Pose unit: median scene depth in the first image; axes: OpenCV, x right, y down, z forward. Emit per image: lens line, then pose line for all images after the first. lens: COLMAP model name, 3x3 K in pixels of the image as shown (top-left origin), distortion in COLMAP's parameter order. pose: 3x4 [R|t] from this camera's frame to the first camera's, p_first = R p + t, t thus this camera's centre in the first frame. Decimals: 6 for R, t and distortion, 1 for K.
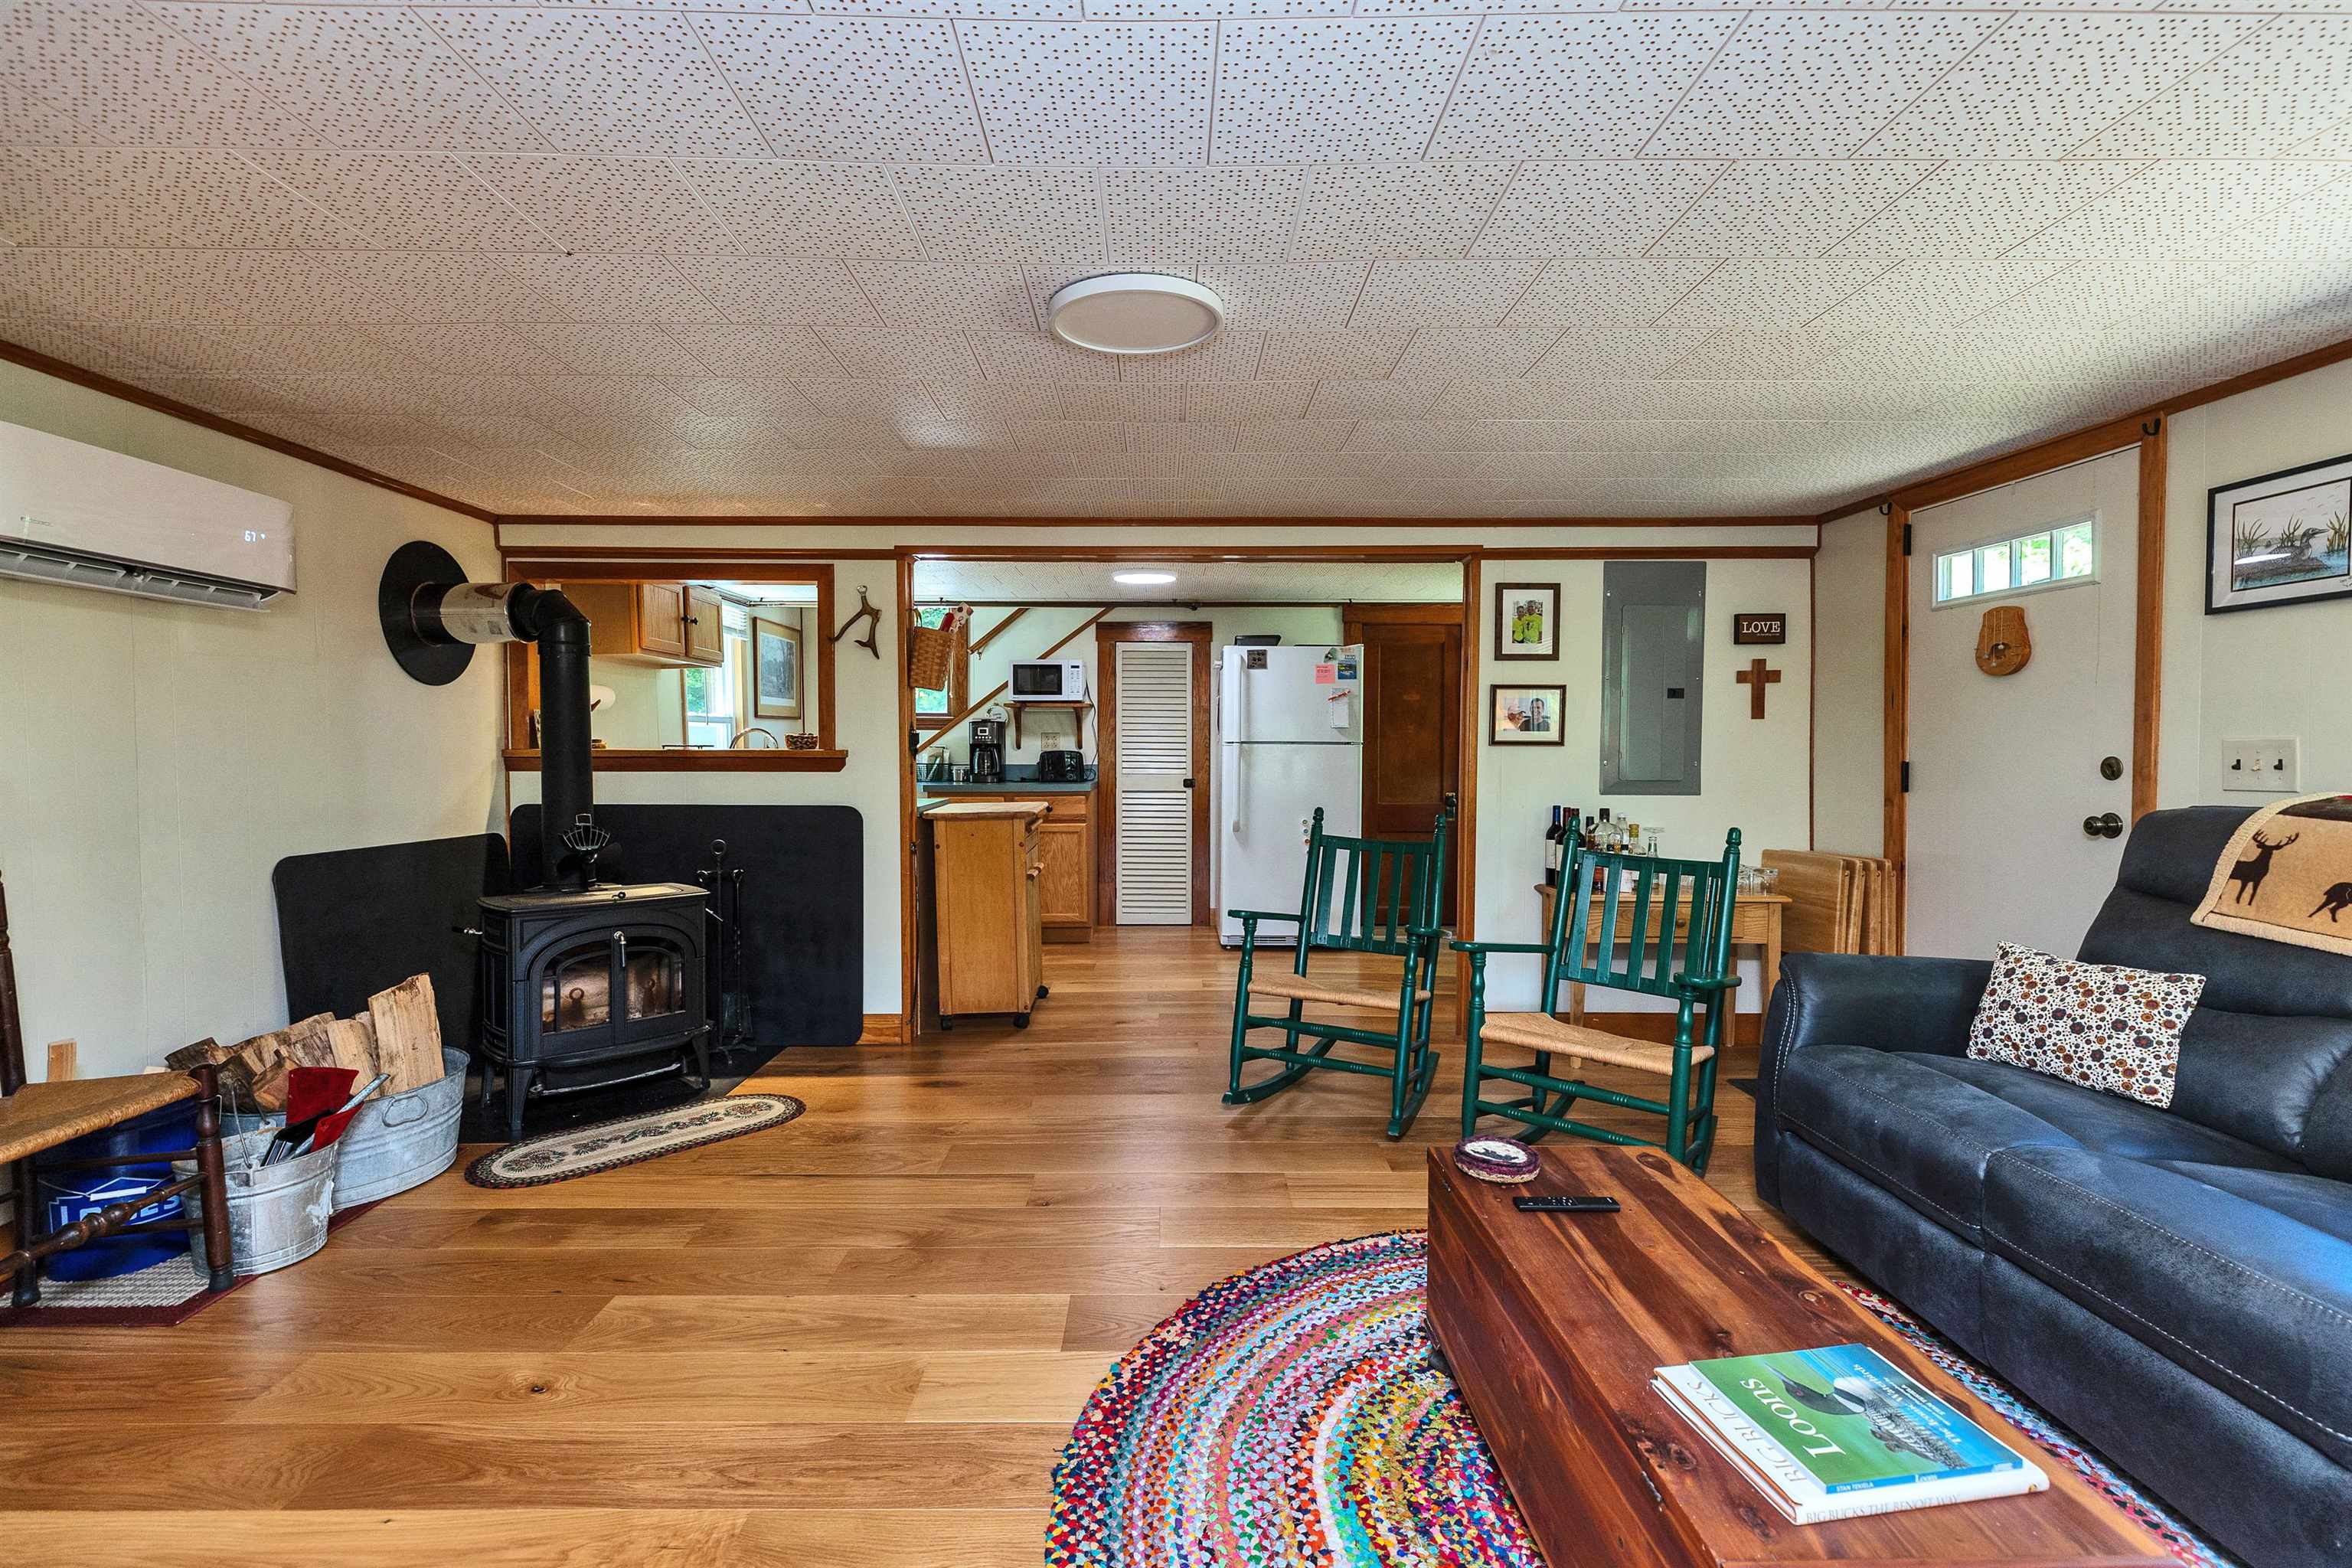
lens RADIAL K [[1064.9, 0, 1172.3], [0, 1064.9, 773.7], [0, 0, 1]] dist [0.002957, -0.000226]
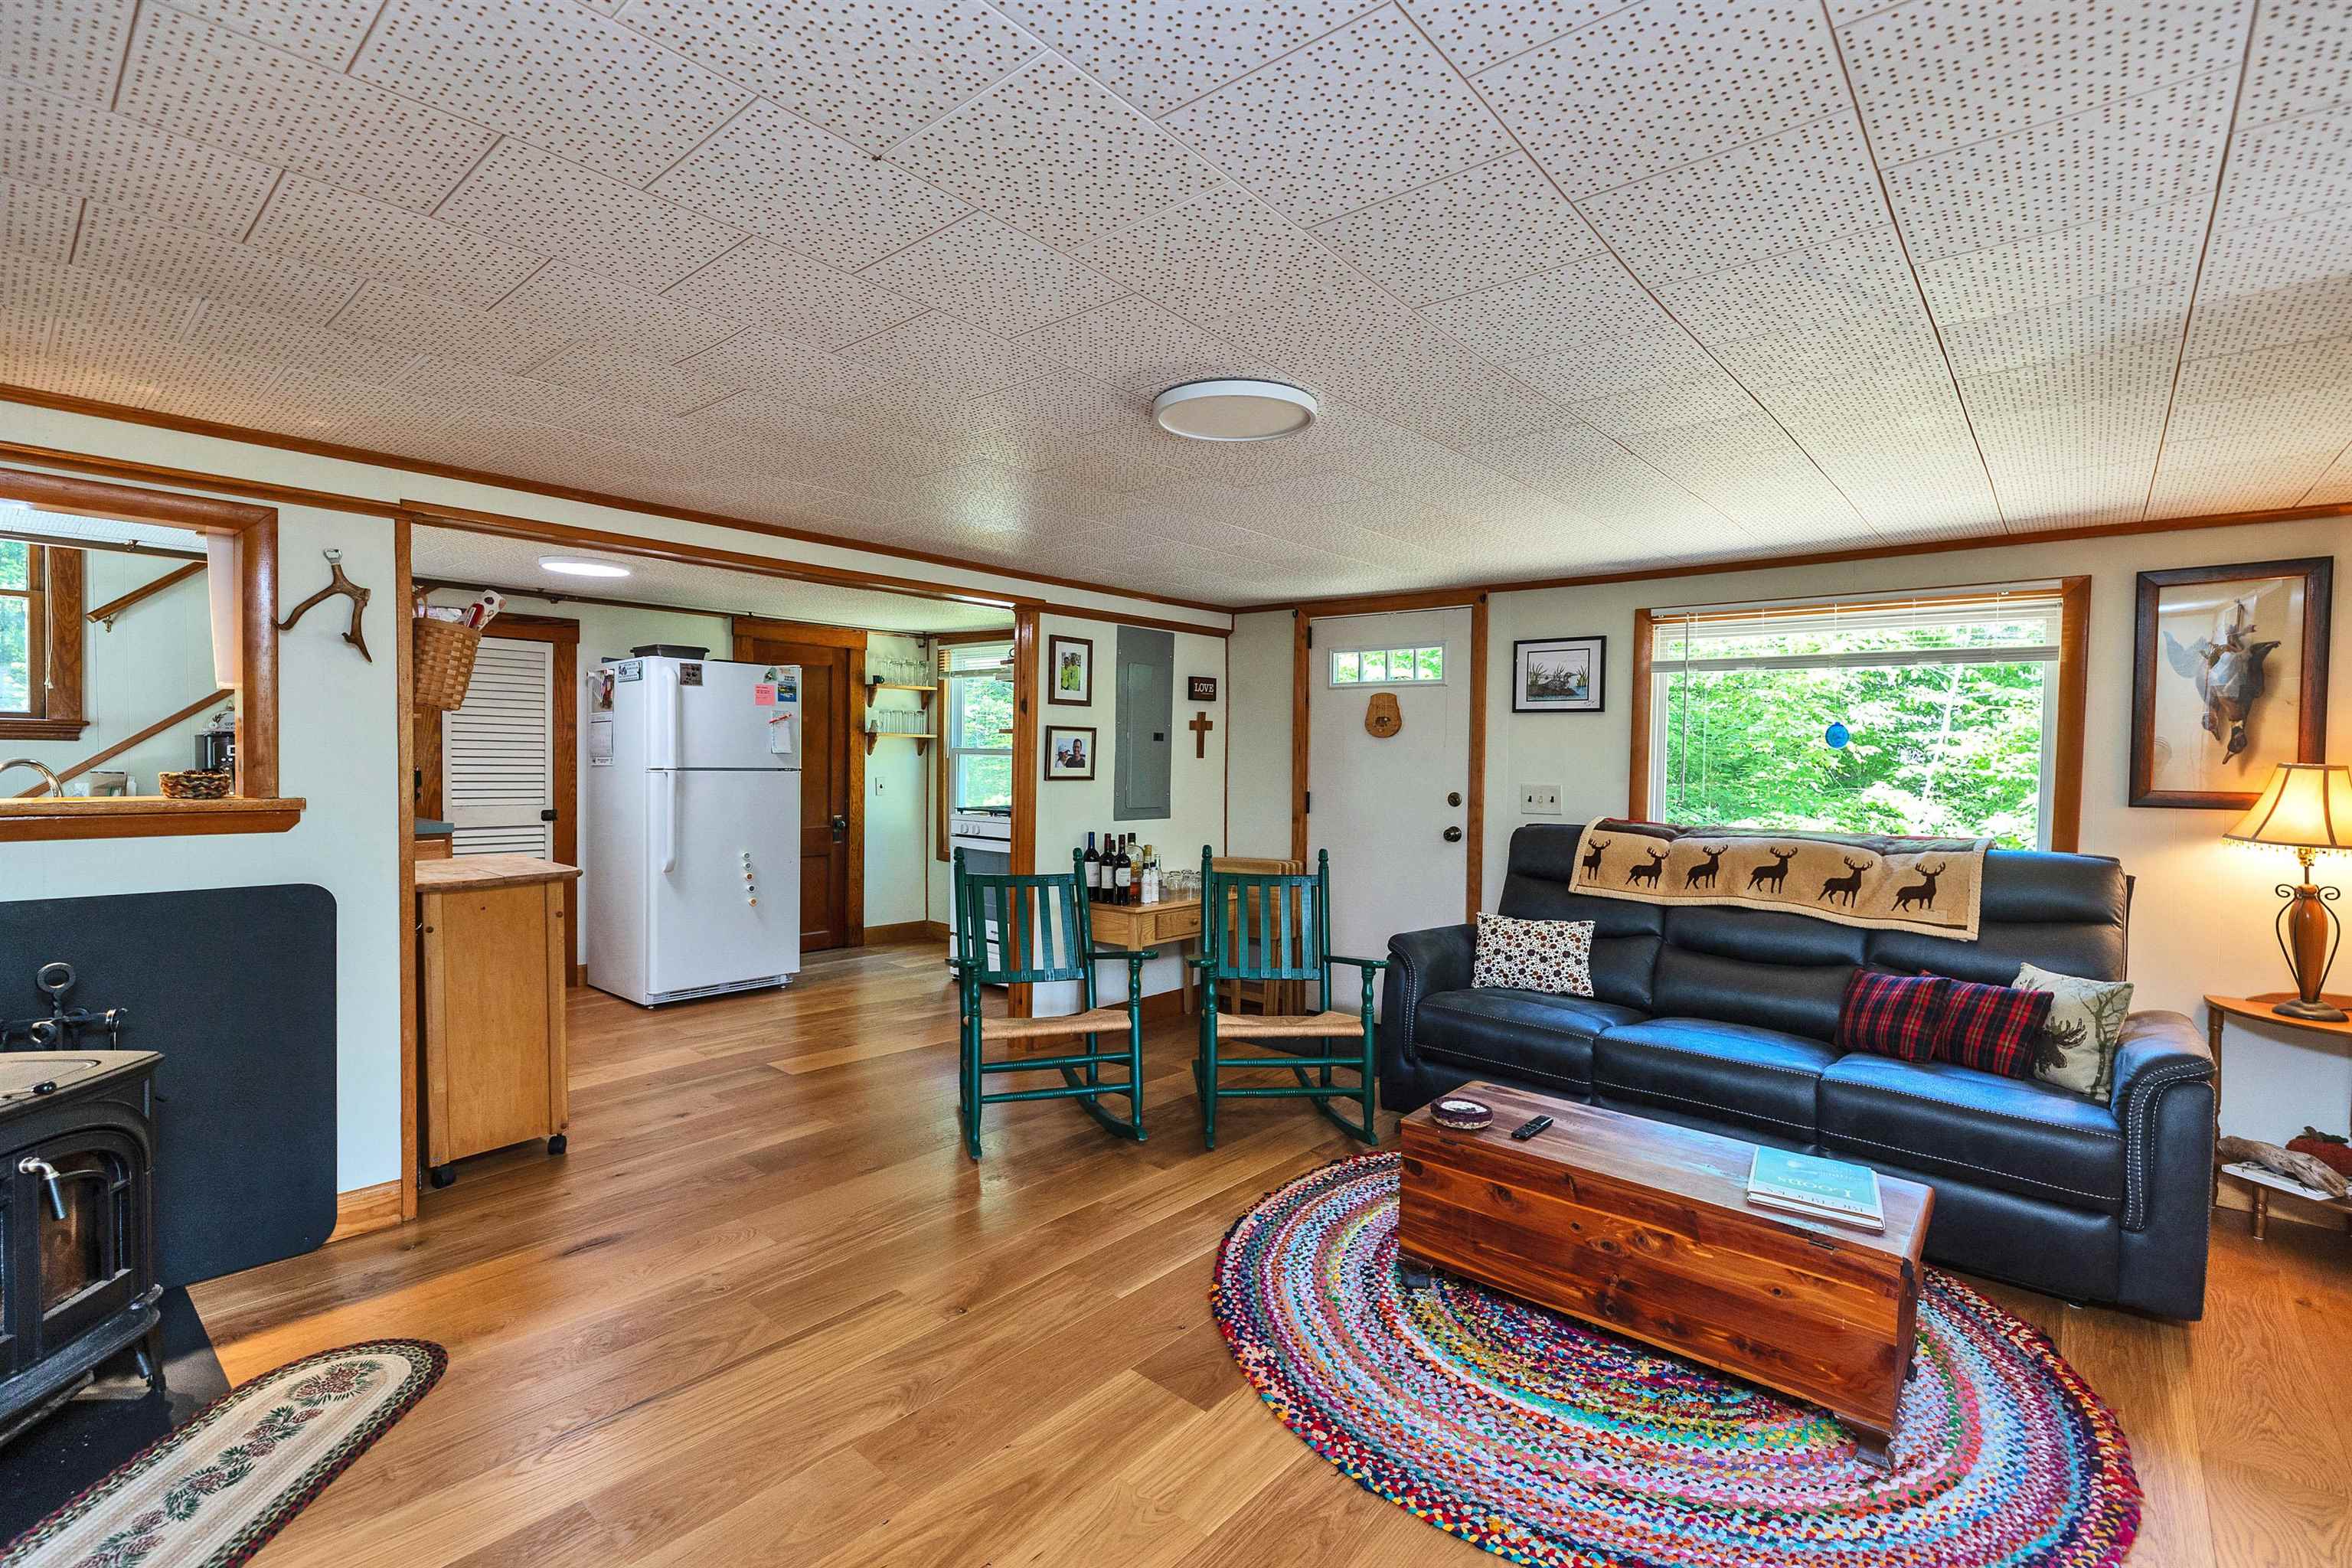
lens RADIAL K [[1051.5, 0, 1171.4], [0, 1051.5, 778.5], [0, 0, 1]] dist [0.007131, -0.000401]
pose [[0.664801, -0.009018, 0.746966, -0.517820], [0.005366, 0.999959, 0.007297, -0.042995], [-0.747001, -0.000842, 0.664822, 0.208426]]
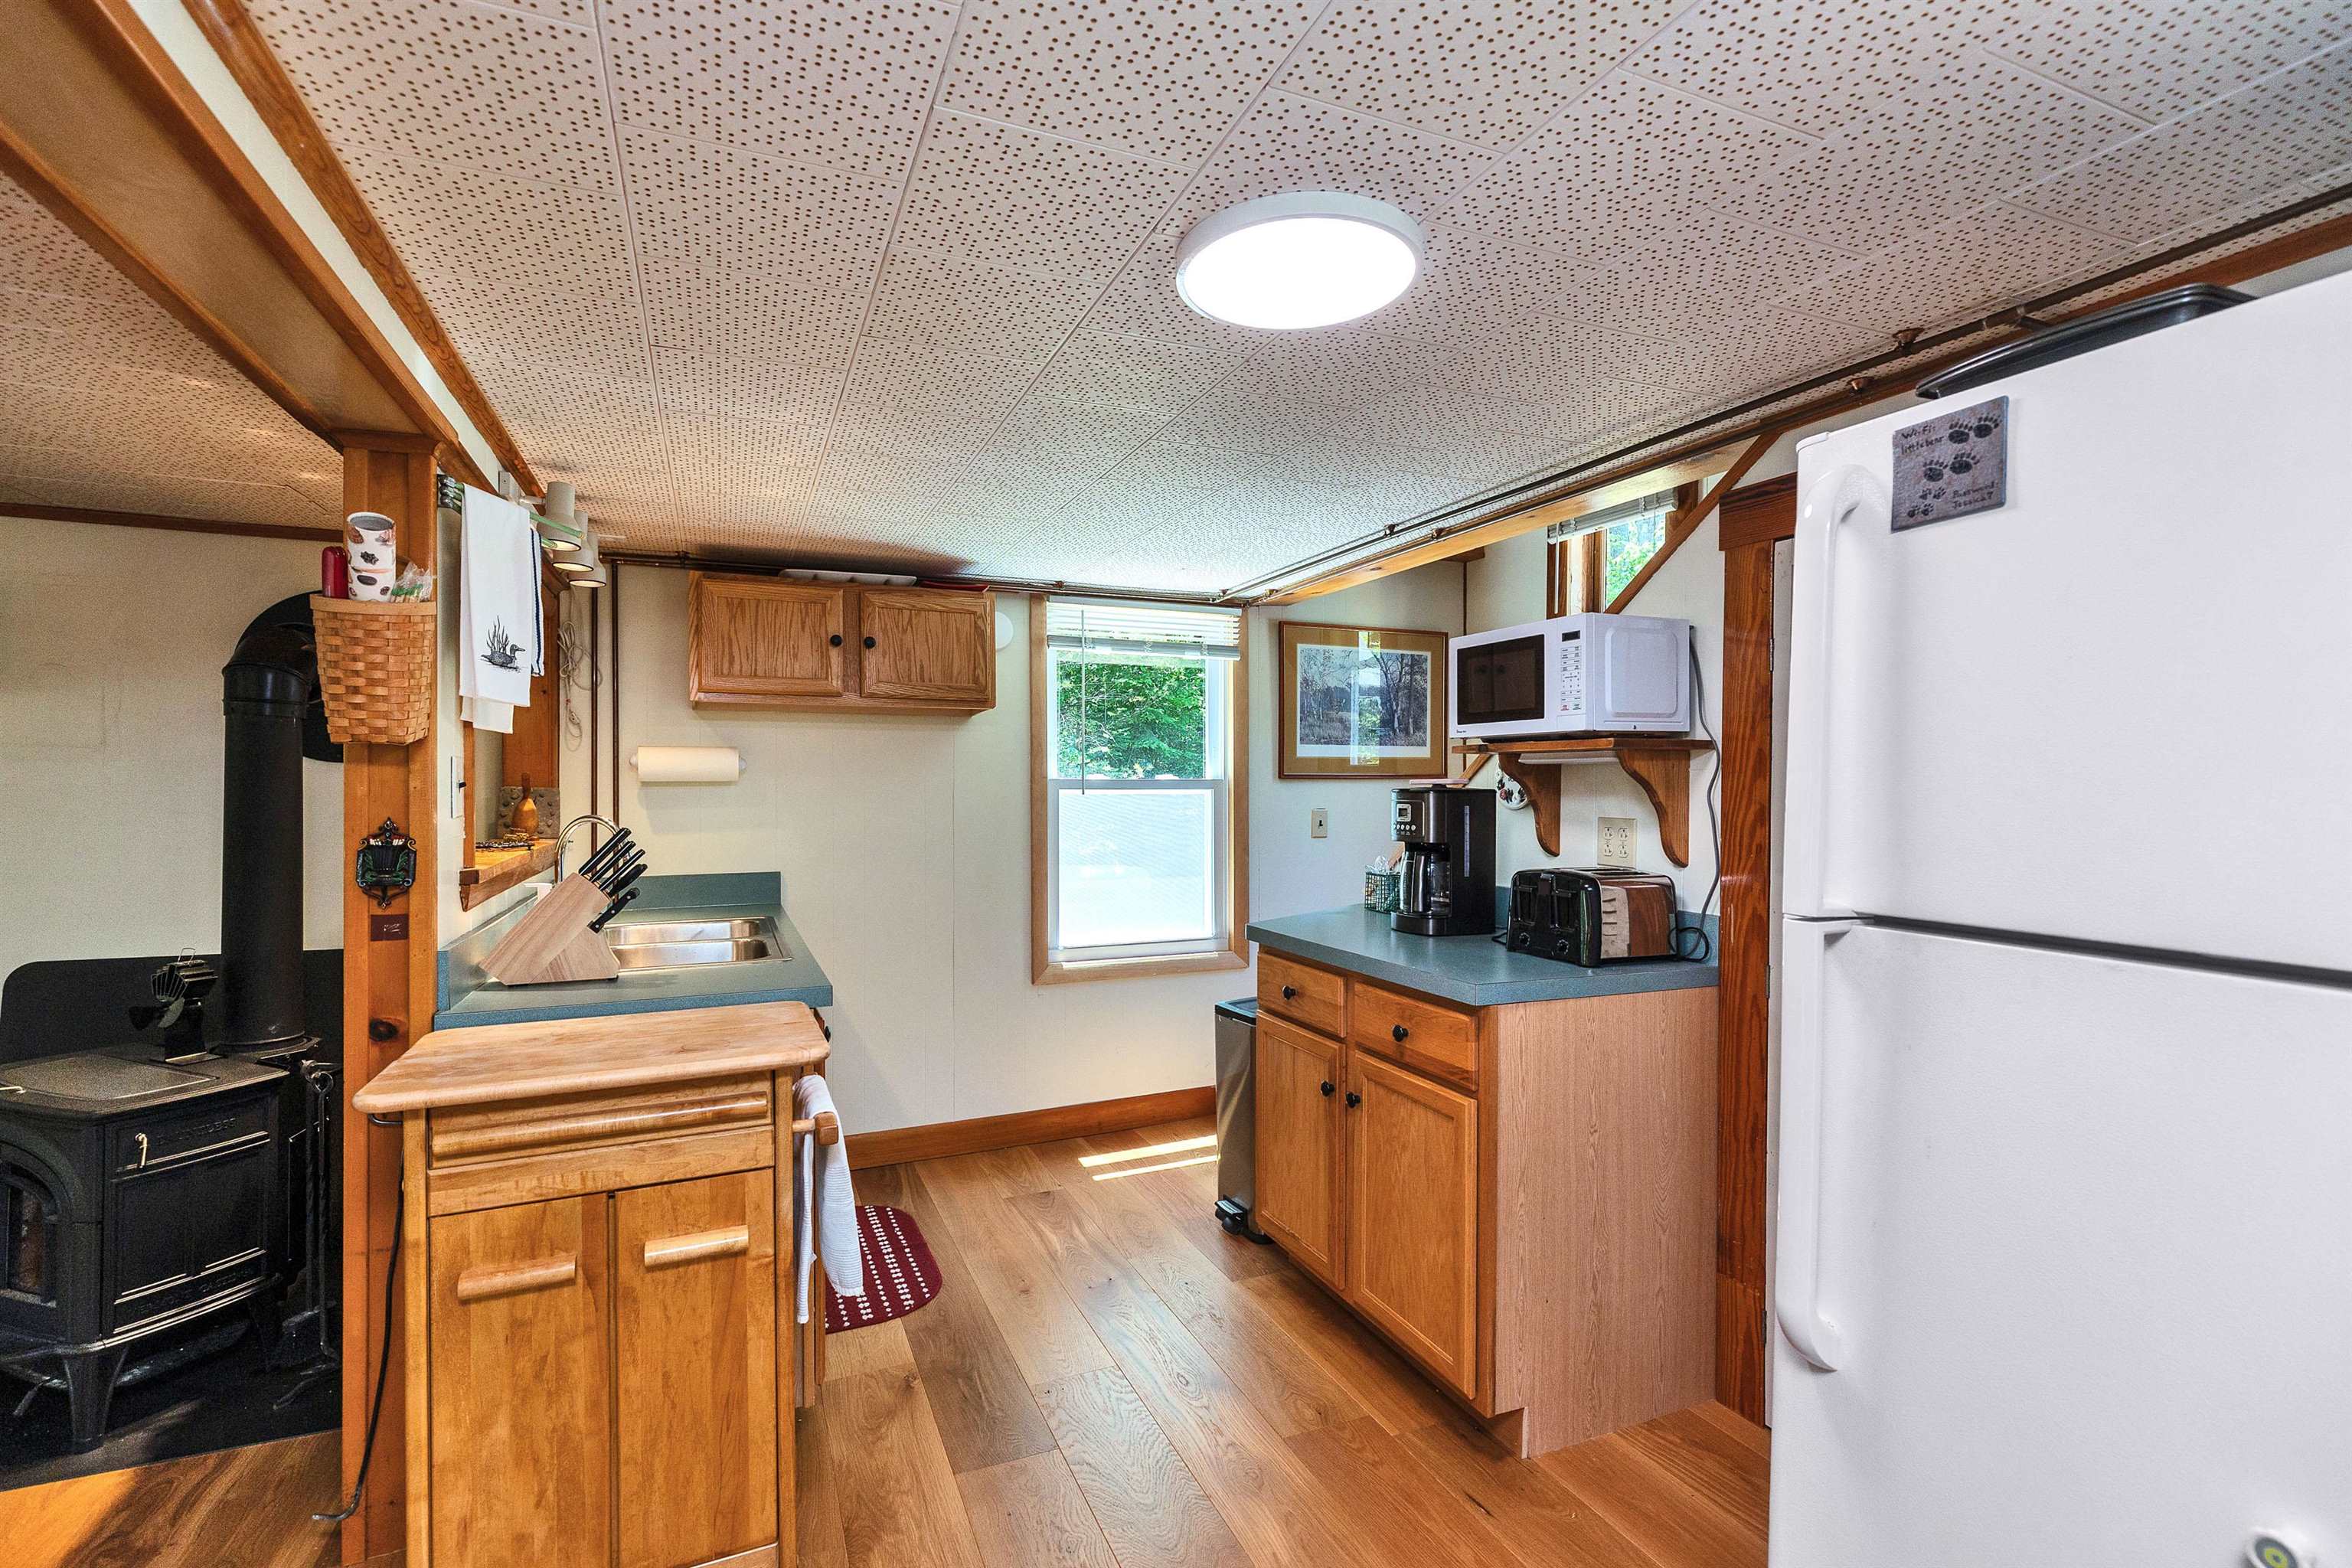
lens RADIAL K [[1052.7, 0, 1166.9], [0, 1052.7, 788.5], [0, 0, 1]] dist [0.001847, 0.000037]
pose [[0.382648, 0.006430, -0.923872, 0.326973], [-0.028063, 0.999595, -0.004666, -0.081934], [0.923468, 0.027712, 0.382674, 1.364494]]
